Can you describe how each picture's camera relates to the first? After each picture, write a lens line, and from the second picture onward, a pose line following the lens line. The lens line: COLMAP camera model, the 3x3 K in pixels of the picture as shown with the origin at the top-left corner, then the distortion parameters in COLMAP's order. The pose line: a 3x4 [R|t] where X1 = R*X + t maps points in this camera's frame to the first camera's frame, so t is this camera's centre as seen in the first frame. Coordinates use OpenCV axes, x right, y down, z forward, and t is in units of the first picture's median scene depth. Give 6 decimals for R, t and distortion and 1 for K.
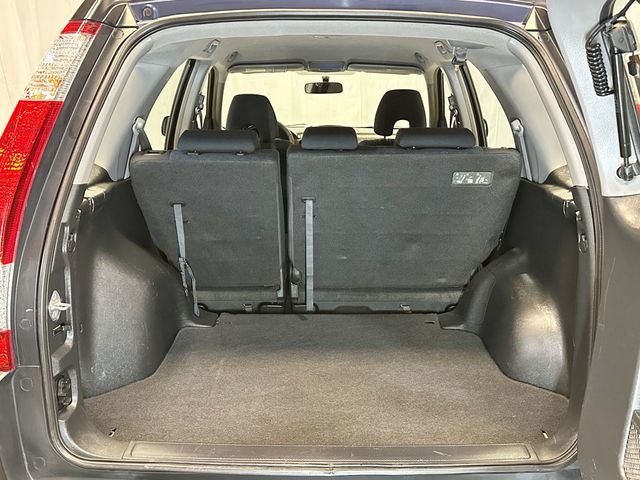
lens RADIAL K [[586.7, 0, 320.0], [0, 586.7, 240.0], [0, 0, 1]] dist [0.128785, -0.253502]
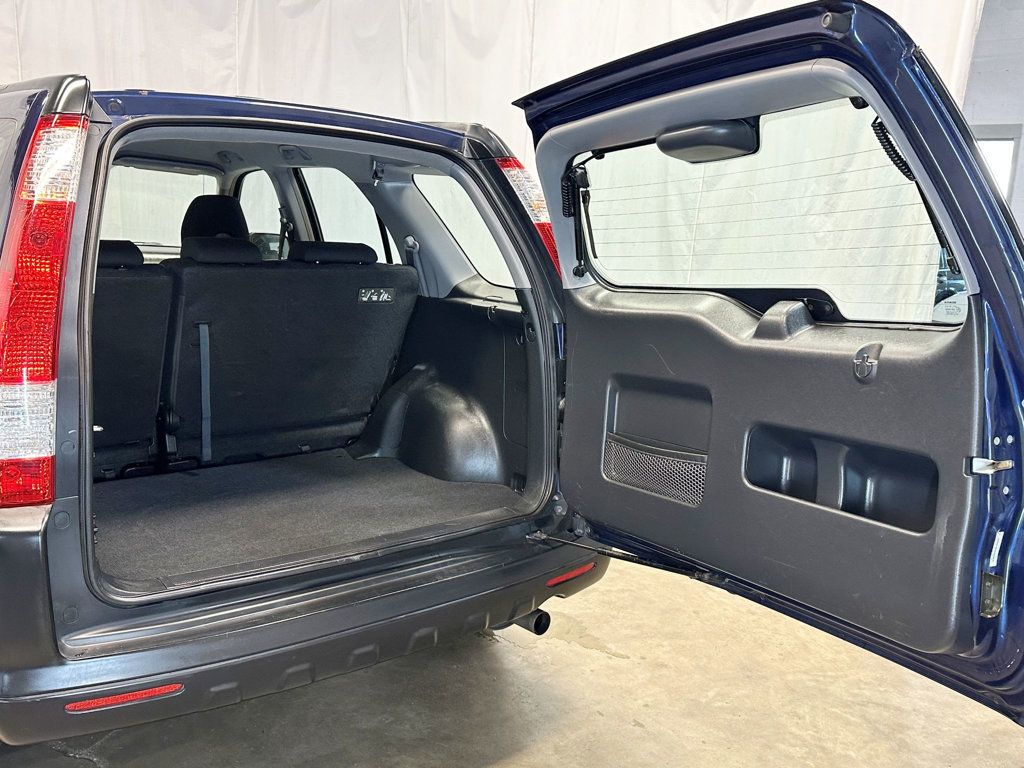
lens RADIAL K [[938.8, 0, 512.0], [0, 938.8, 384.0], [0, 0, 1]] dist [0.128785, -0.253502]
pose [[0.799155, -0.077305, 0.596134, -0.488558], [0.107689, 0.994064, -0.015456, 0.086289], [-0.591401, 0.076549, 0.802736, -0.345171]]
